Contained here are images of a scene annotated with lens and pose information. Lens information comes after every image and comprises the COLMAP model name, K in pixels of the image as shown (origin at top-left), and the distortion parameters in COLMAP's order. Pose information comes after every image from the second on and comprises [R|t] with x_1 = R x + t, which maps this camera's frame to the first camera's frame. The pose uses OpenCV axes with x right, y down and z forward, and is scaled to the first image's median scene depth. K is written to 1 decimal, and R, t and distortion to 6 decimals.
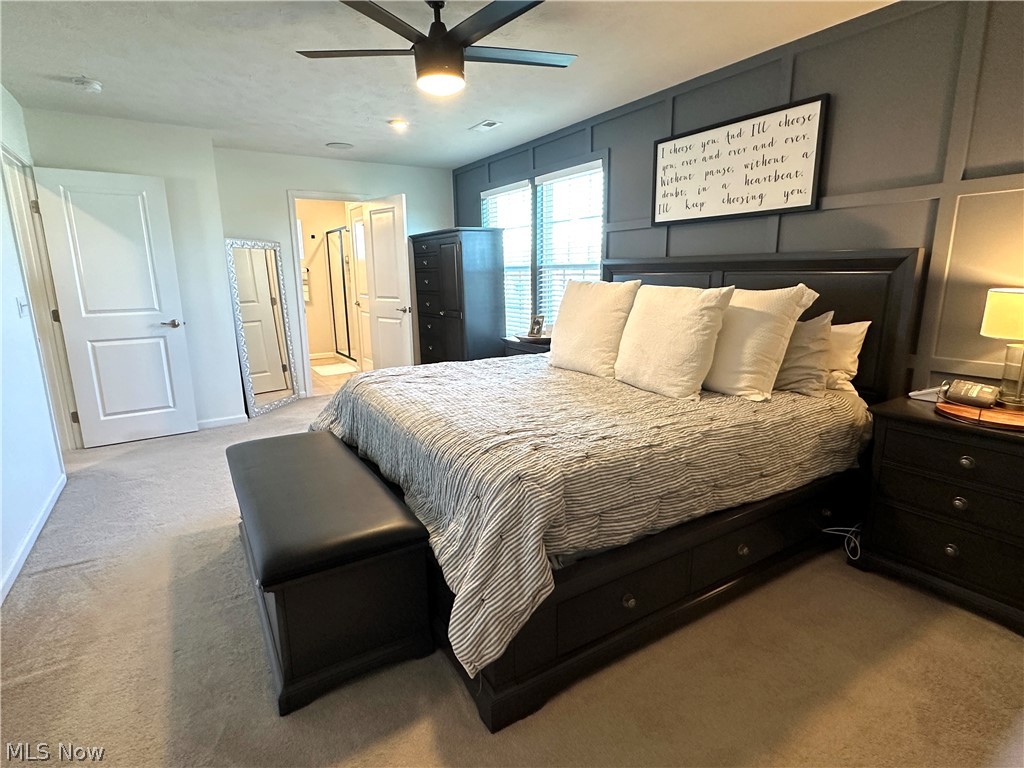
lens RADIAL K [[523.5, 0, 510.6], [0, 523.5, 381.5], [0, 0, 1]] dist [-0.003722, 0.001402]
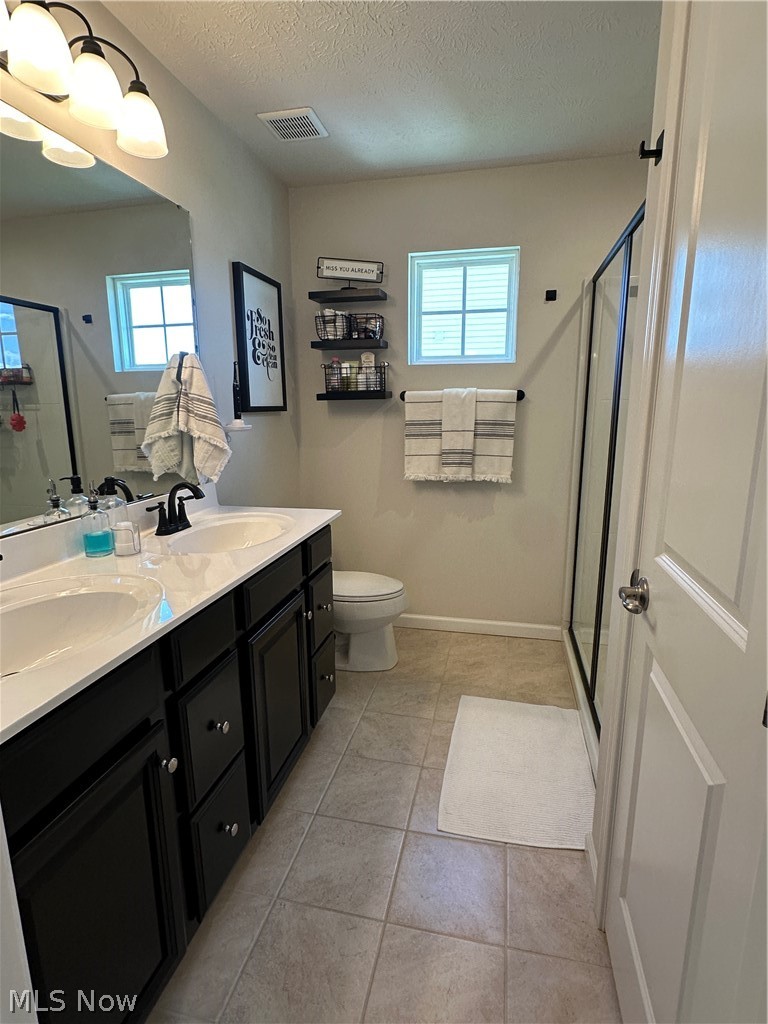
lens RADIAL K [[523.5, 0, 379.6], [0, 523.5, 511.8], [0, 0, 1]] dist [-0.003722, 0.001402]
pose [[0.703852, 0.152489, -0.693786, -0.543455], [-0.149032, 0.986650, 0.065665, -0.394337], [0.694537, 0.057178, 0.717181, 1.873131]]
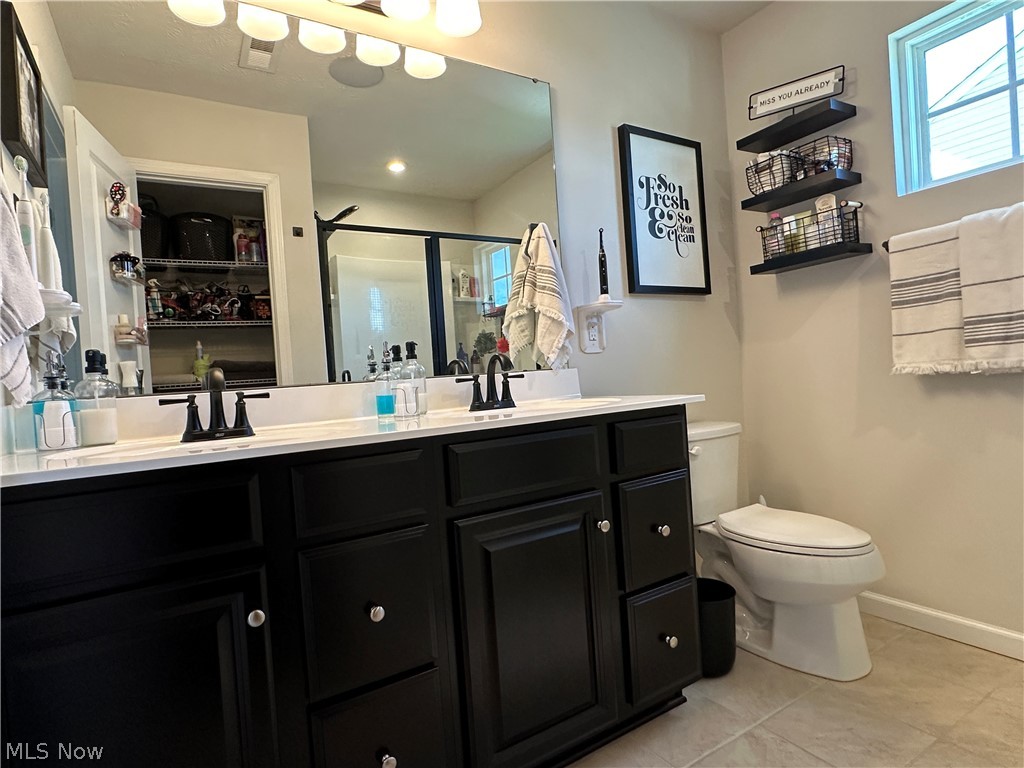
lens RADIAL K [[548.4, 0, 508.1], [0, 548.4, 384.7], [0, 0, 1]] dist [-0.003948, 0.000477]
pose [[-0.013045, 0.030518, -0.999449, -0.556550], [-0.138837, 0.989797, 0.032036, -0.342185], [0.990229, 0.139179, -0.008675, 2.169496]]
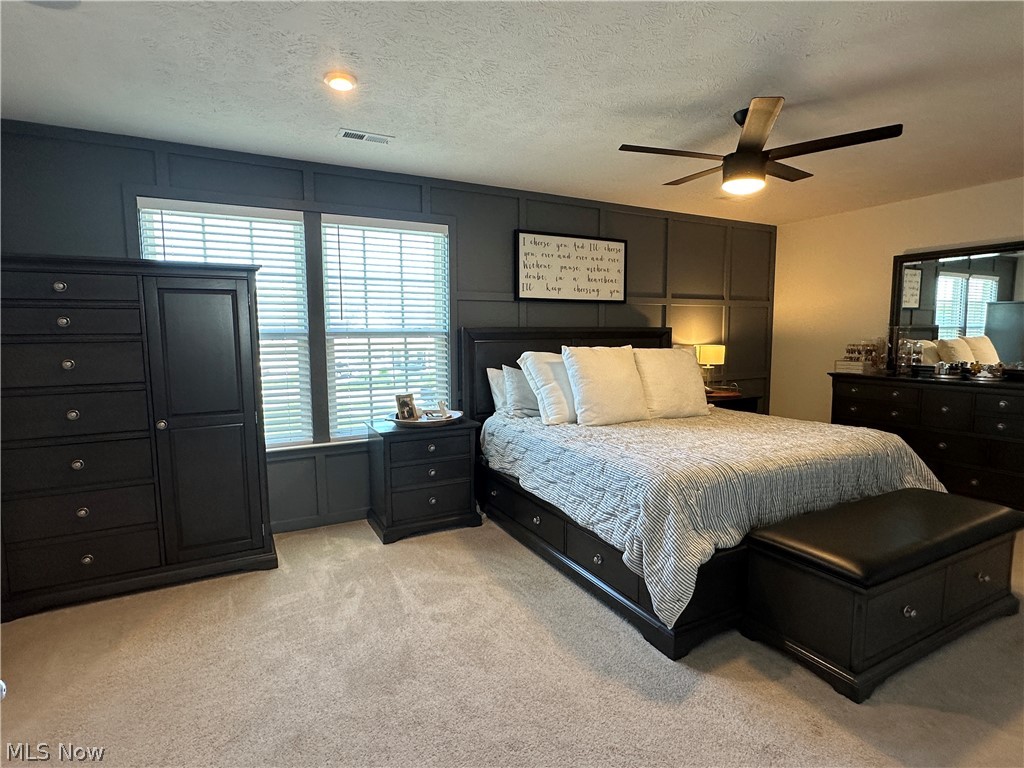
lens RADIAL K [[523.5, 0, 514.6], [0, 523.5, 382.9], [0, 0, 1]] dist [-0.003722, 0.001402]
pose [[0.075459, -0.080349, 0.993906, -1.107208], [0.210887, 0.975488, 0.062849, -0.244446], [-0.974594, 0.204859, 0.090554, 1.181055]]
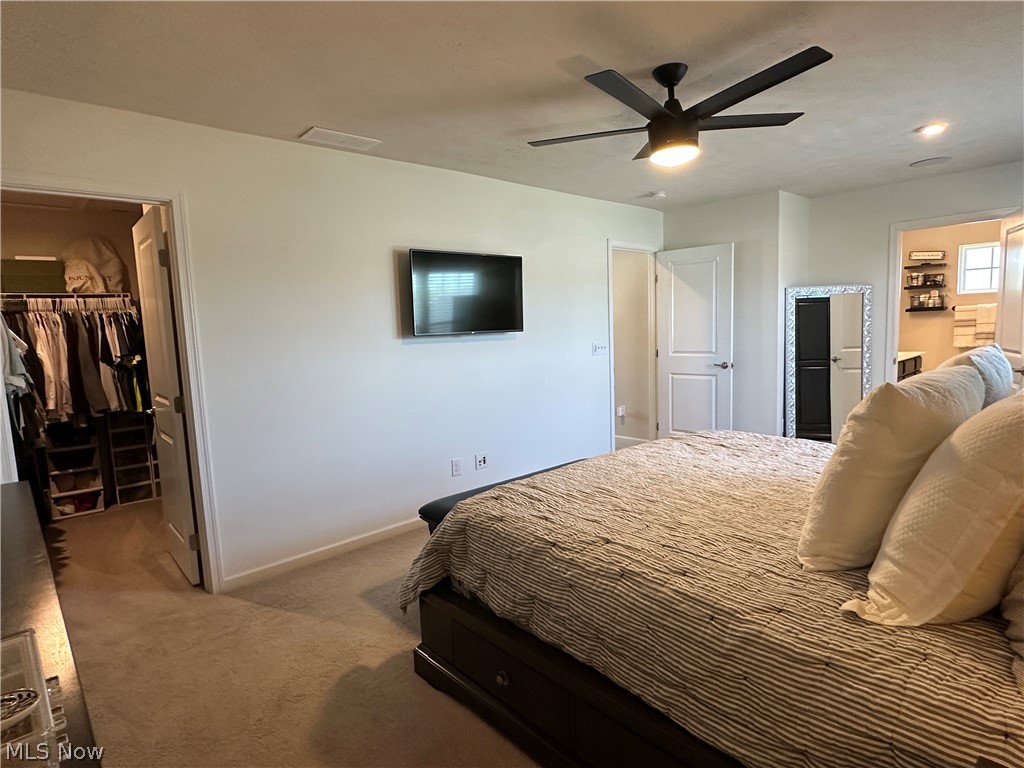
lens RADIAL K [[561.2, 0, 508.2], [0, 561.2, 385.2], [0, 0, 1]] dist [0.003050, 0.000053]
pose [[0.176282, 0.112856, -0.977849, 0.733397], [-0.164679, 0.982786, 0.083738, -0.135020], [0.970467, 0.146270, 0.191833, 0.434265]]
